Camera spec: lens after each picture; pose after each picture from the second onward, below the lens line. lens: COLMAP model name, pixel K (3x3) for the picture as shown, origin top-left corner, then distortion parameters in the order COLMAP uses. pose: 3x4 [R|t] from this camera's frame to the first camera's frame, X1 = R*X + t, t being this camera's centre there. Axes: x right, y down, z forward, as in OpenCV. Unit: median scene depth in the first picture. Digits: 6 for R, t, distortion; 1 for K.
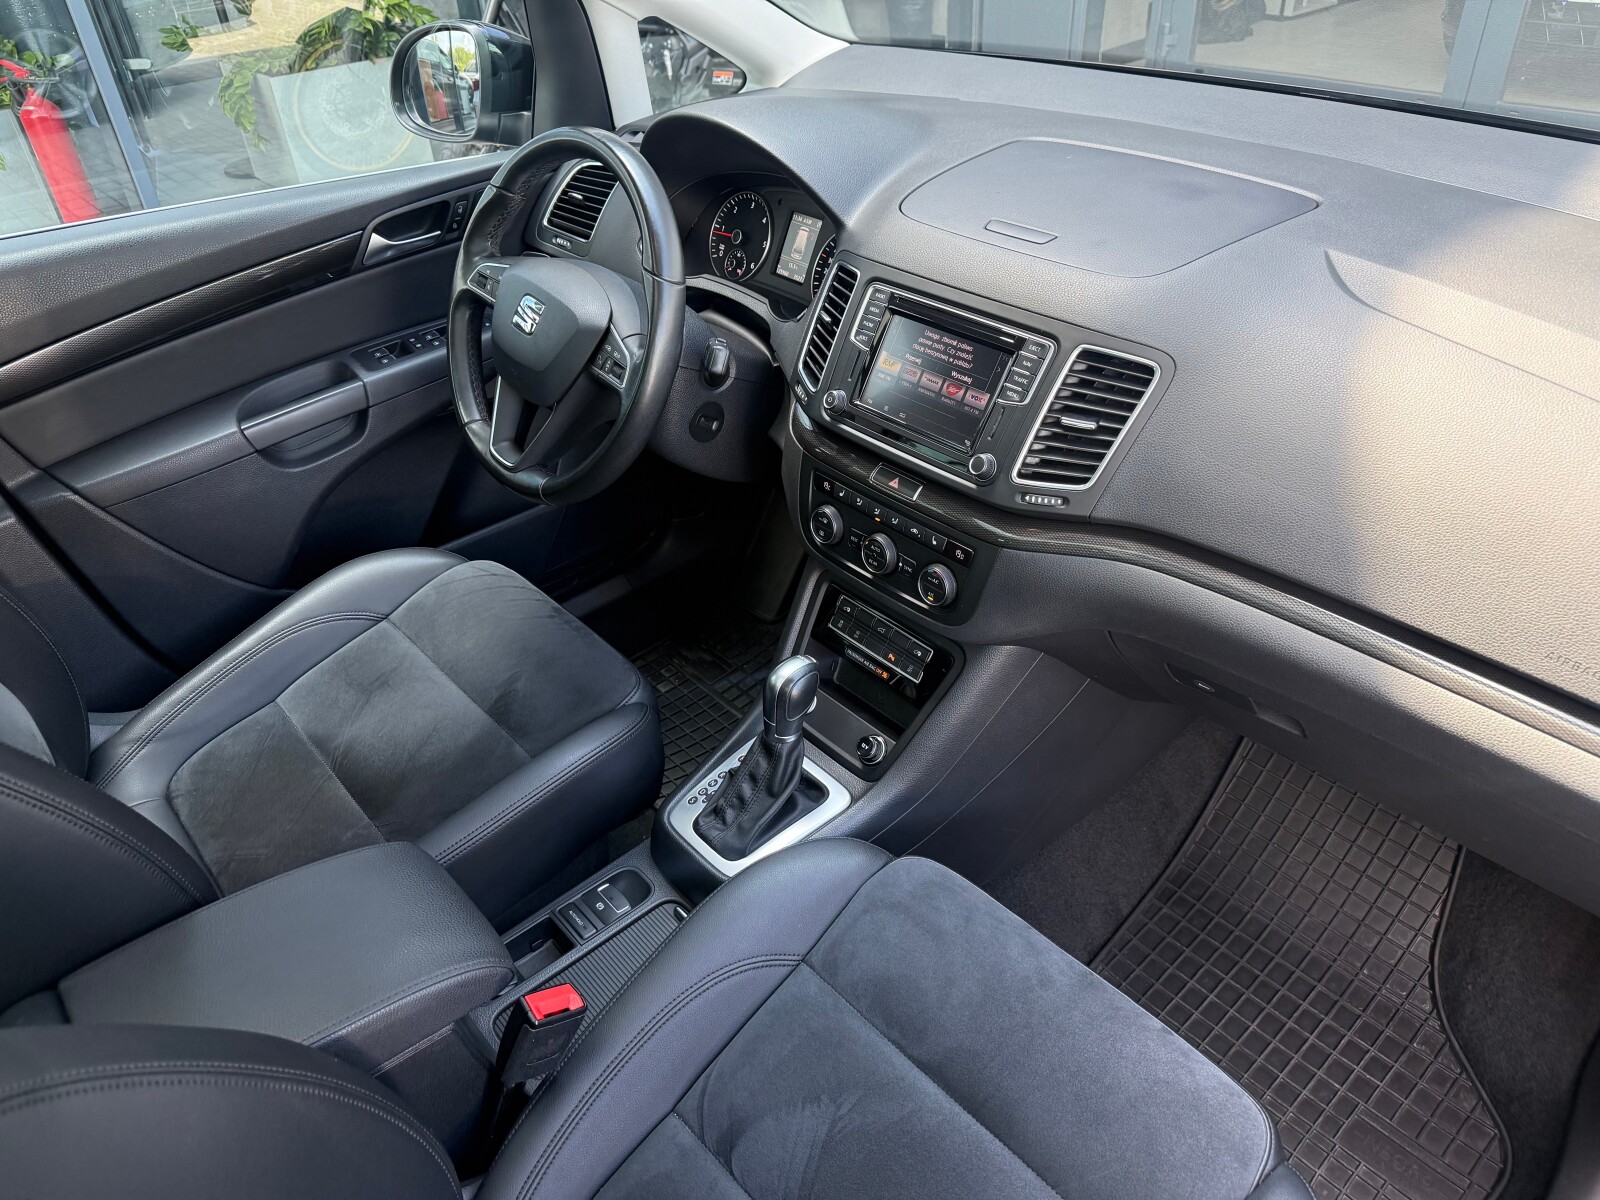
lens RADIAL K [[1147.0, 0, 801.5], [0, 1147.0, 604.3], [0, 0, 1]] dist [0.122184, -0.201971]
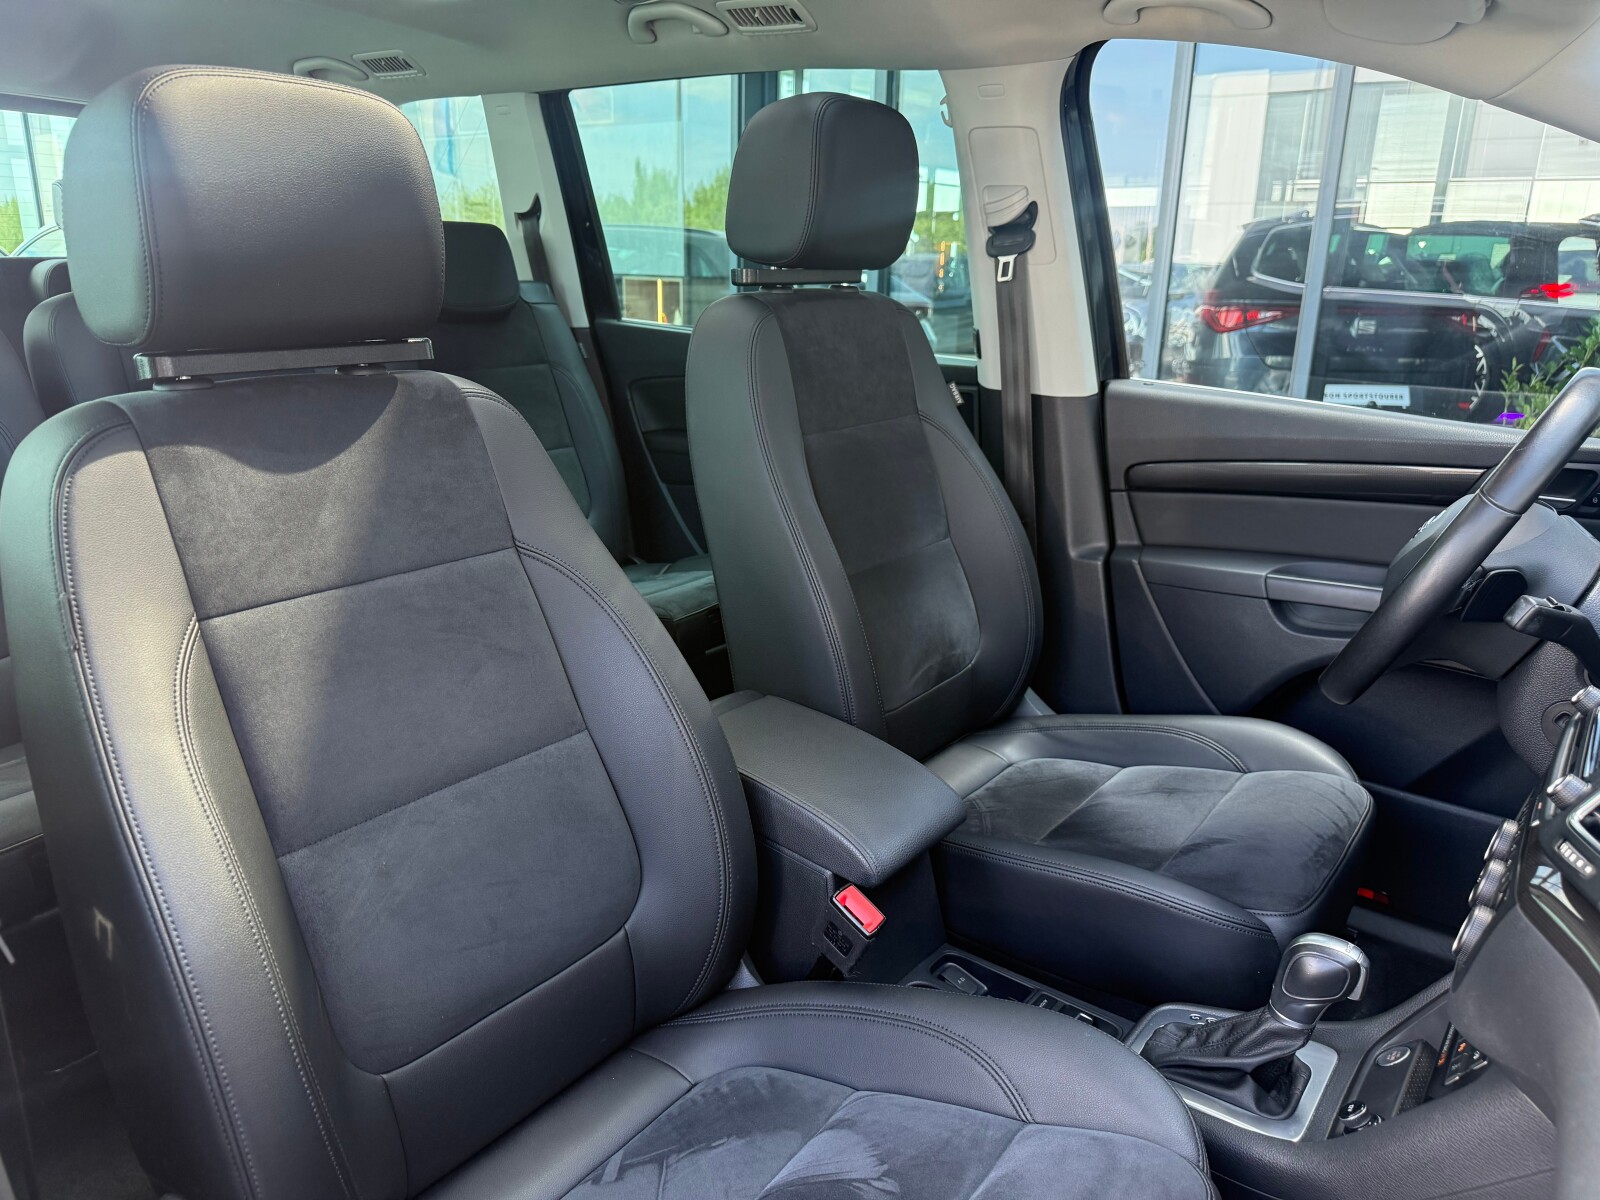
lens RADIAL K [[1147.0, 0, 801.5], [0, 1147.0, 604.3], [0, 0, 1]] dist [0.122184, -0.201971]
pose [[0.195025, 0.329615, -0.923753, 0.617155], [-0.576342, 0.800586, 0.163988, -0.061899], [0.793596, 0.500415, 0.346106, 0.313179]]
